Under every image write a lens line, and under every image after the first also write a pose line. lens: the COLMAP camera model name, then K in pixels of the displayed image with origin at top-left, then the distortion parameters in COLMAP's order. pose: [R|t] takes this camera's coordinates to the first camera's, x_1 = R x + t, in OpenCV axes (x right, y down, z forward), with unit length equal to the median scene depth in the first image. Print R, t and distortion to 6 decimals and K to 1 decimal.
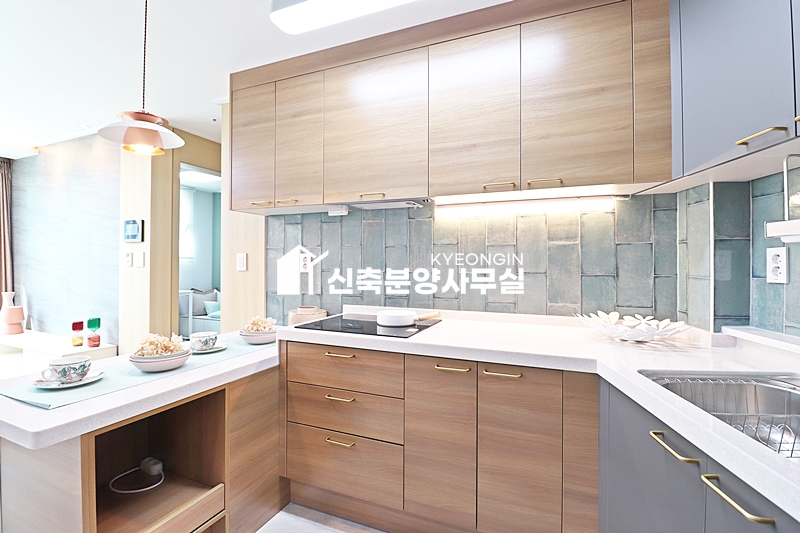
lens RADIAL K [[373.1, 0, 402.0], [0, 373.1, 259.0], [0, 0, 1]] dist [0.000095, -0.012695]
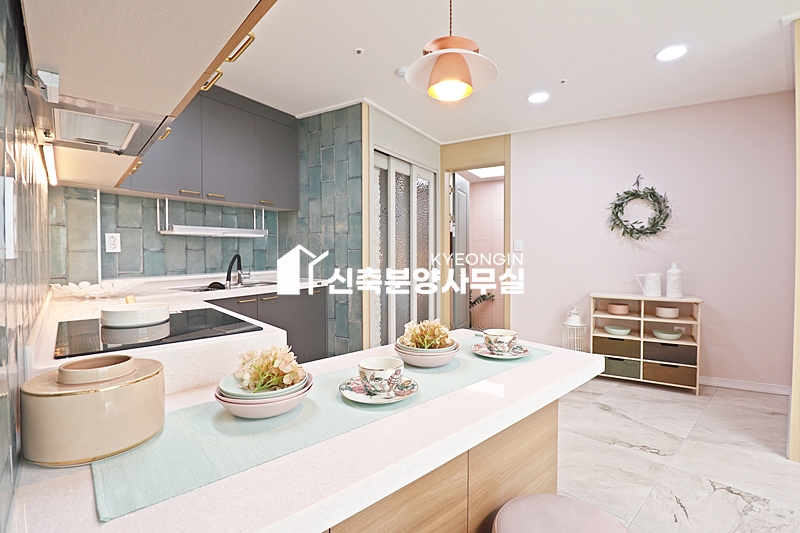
lens RADIAL K [[370.3, 0, 400.3], [0, 370.3, 259.7], [0, 0, 1]] dist [-0.000429, -0.013198]
pose [[-0.908789, -0.013384, 0.417041, -0.782091], [-0.005863, 0.999796, 0.019309, 0.042110], [-0.417215, 0.015102, -0.908683, 1.490881]]
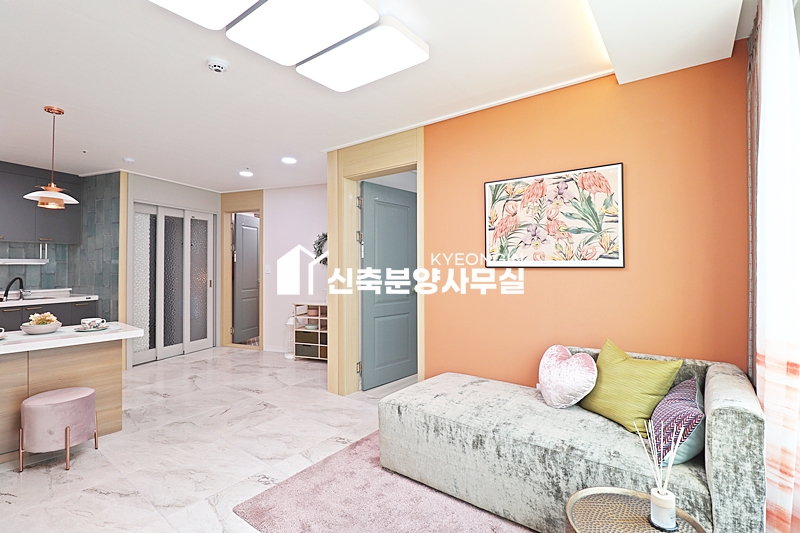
lens RADIAL K [[373.1, 0, 402.0], [0, 373.1, 259.0], [0, 0, 1]] dist [0.000095, -0.012695]
pose [[-0.969334, 0.002258, 0.245737, -2.275976], [-0.003736, 0.999707, -0.023921, -0.015224], [-0.245719, -0.024106, -0.969041, 1.905654]]
